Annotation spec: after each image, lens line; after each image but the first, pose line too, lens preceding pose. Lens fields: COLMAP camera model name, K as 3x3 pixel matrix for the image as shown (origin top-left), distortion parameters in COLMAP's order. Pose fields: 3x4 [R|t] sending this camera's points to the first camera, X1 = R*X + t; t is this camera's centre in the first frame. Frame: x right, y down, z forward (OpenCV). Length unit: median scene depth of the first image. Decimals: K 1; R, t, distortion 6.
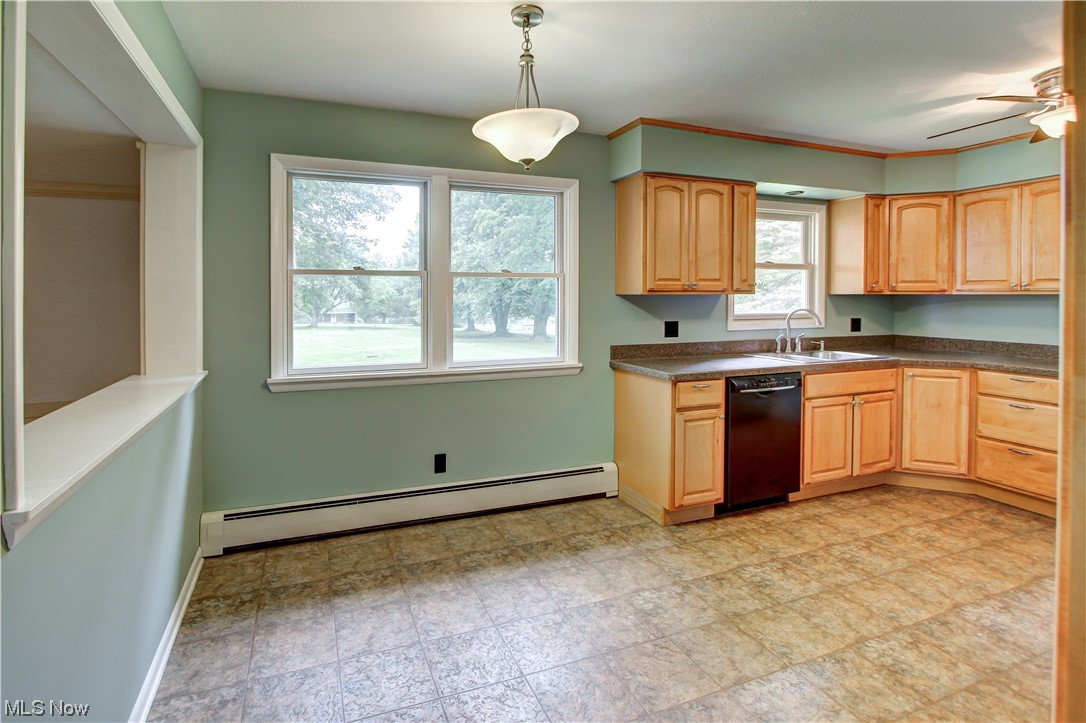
lens RADIAL K [[536.7, 0, 493.3], [0, 536.7, 304.7], [0, 0, 1]] dist [-0.015789, 0.002358]
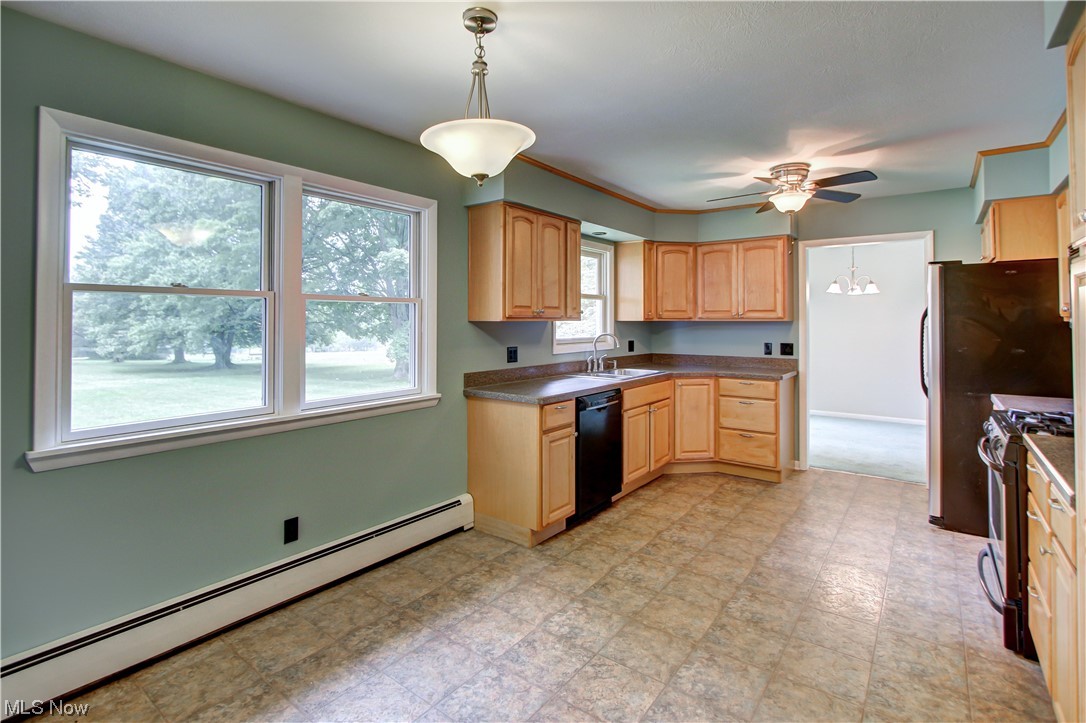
lens RADIAL K [[536.7, 0, 536.4], [0, 536.7, 313.6], [0, 0, 1]] dist [-0.015789, 0.002358]
pose [[0.843425, 0.008296, 0.537183, -0.220357], [0.007997, 0.999576, -0.027994, -0.004786], [-0.537188, 0.027906, 0.843001, 0.115381]]
